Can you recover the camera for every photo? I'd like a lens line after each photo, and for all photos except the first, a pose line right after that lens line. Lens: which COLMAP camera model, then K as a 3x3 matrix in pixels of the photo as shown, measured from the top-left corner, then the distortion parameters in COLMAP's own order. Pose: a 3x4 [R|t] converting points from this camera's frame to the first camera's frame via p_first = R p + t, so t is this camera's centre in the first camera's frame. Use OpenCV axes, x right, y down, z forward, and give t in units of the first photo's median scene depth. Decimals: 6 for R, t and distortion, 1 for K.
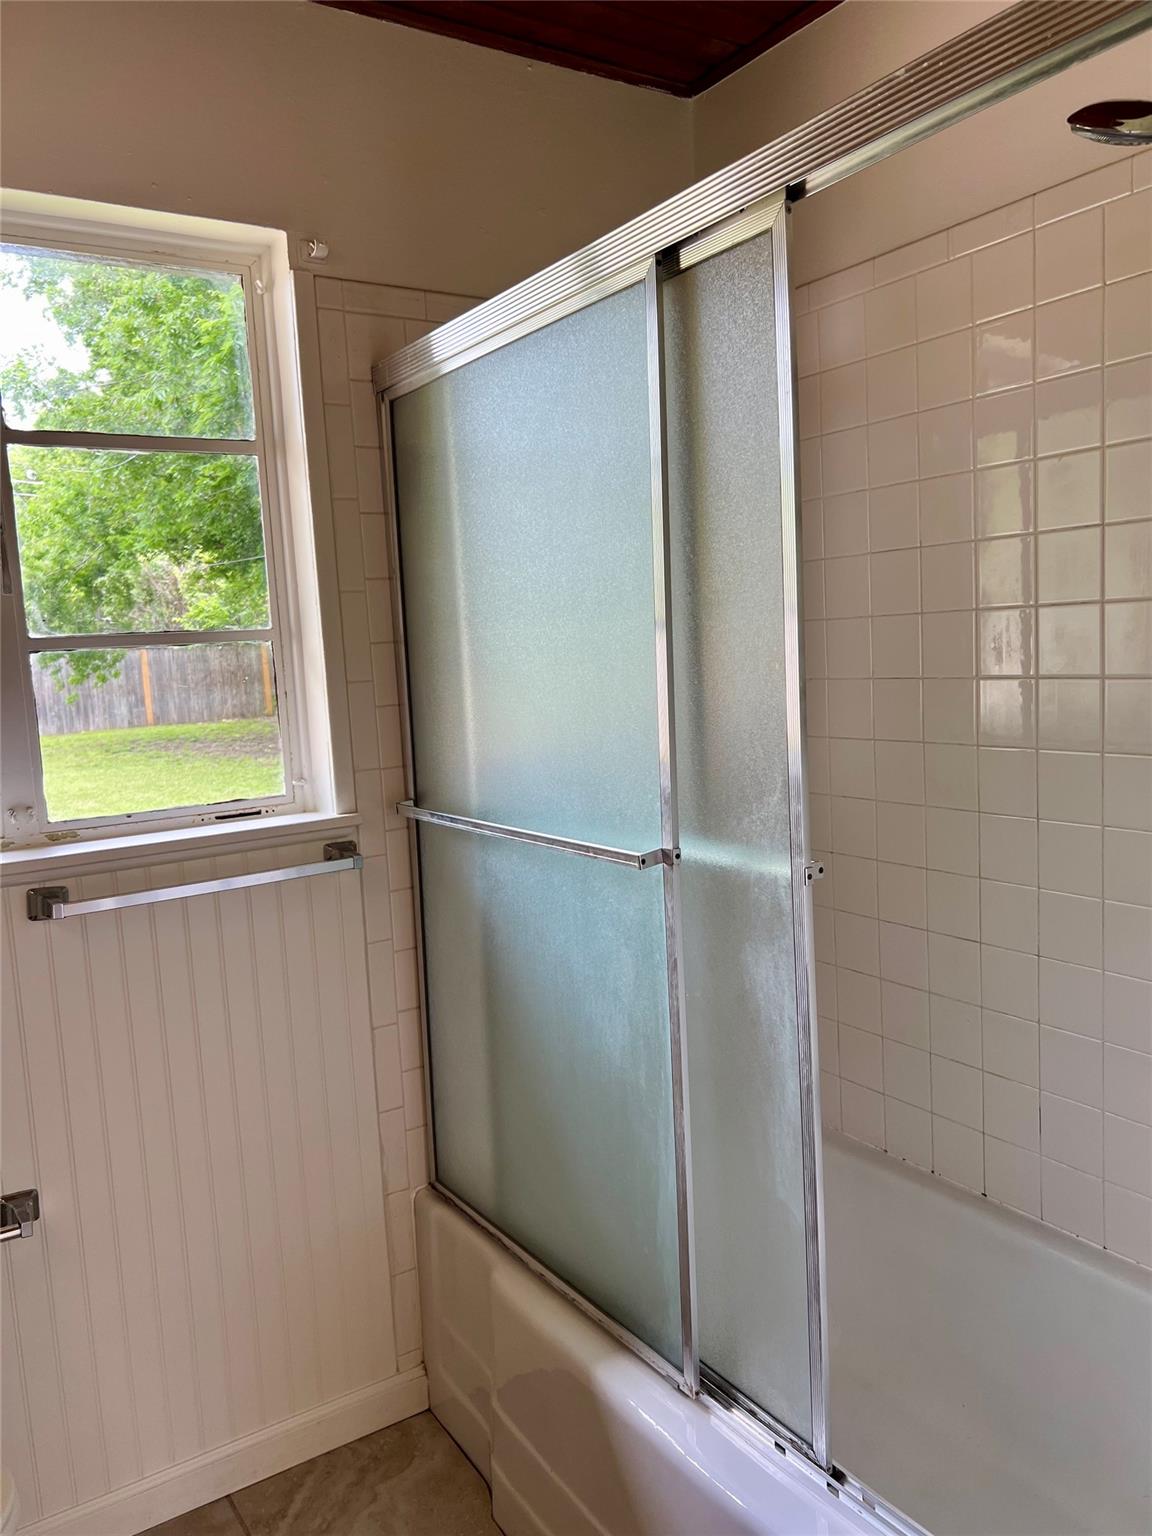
lens RADIAL K [[1163.9, 0, 571.9], [0, 1163.9, 772.3], [0, 0, 1]] dist [0.054654, -0.067441]
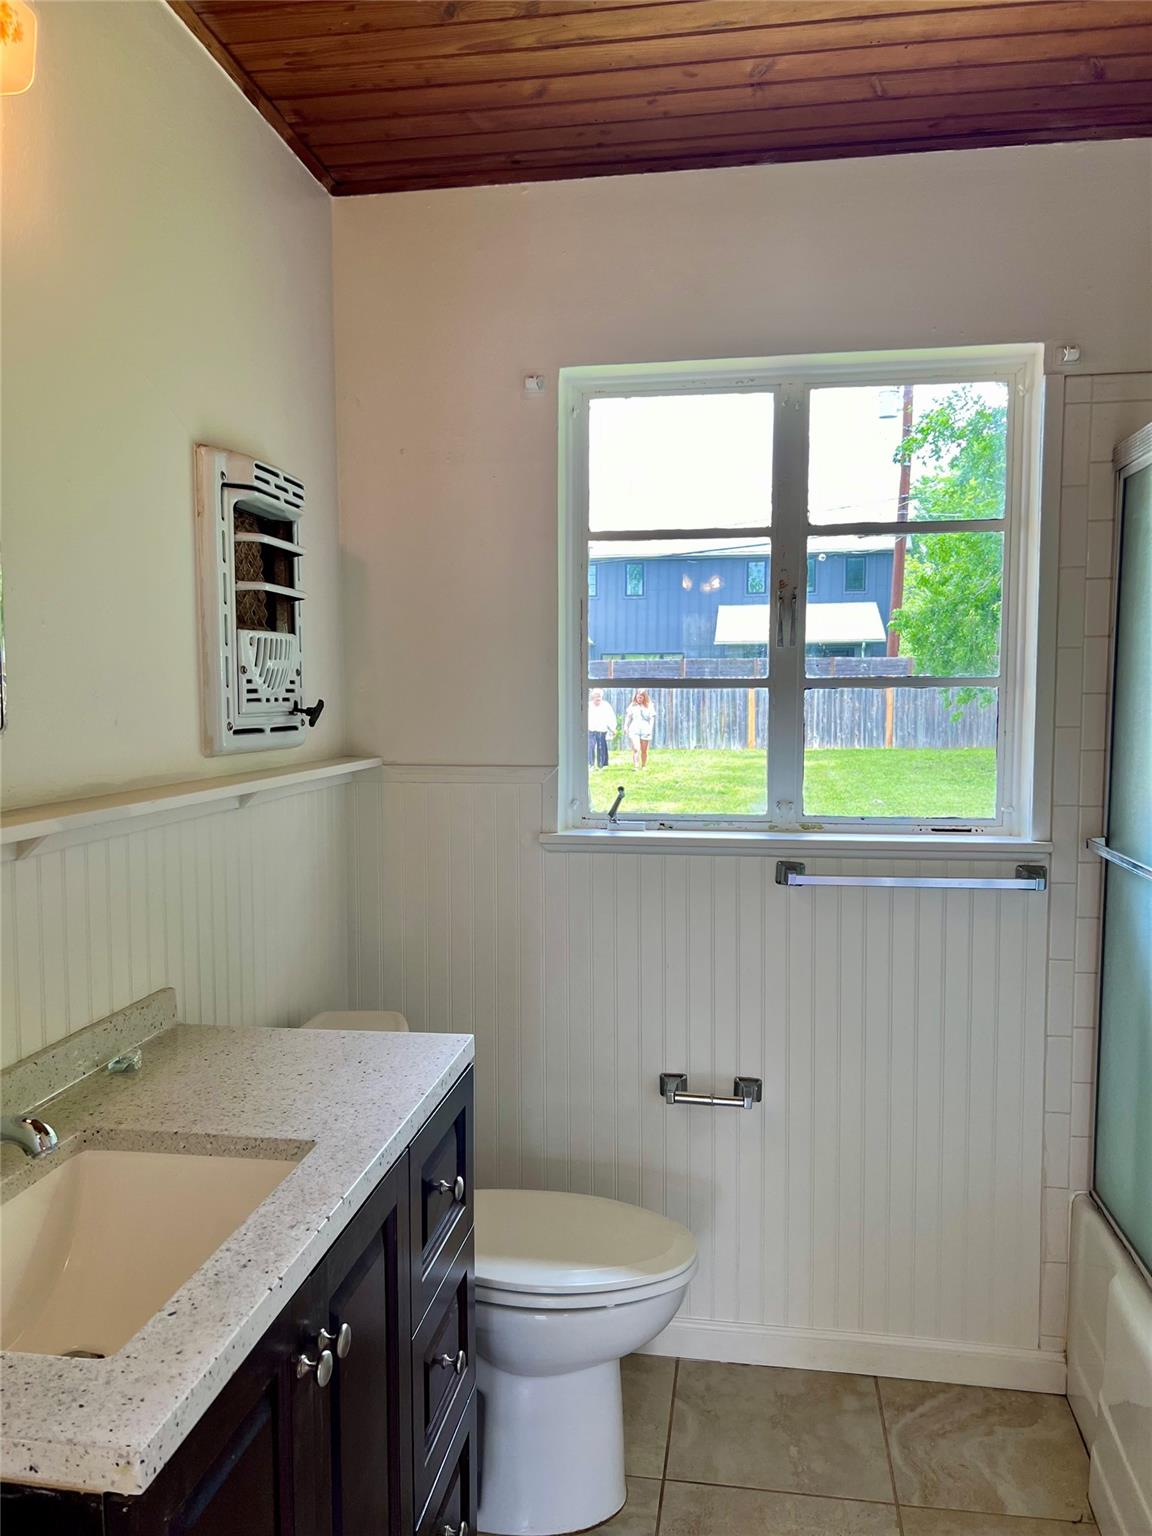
lens RADIAL K [[1163.9, 0, 579.7], [0, 1163.9, 764.9], [0, 0, 1]] dist [0.054654, -0.067441]
pose [[0.746309, 0.095764, -0.658675, 0.216476], [-0.111130, 0.993633, 0.018548, -0.009910], [0.656257, 0.059356, 0.752199, -0.160188]]
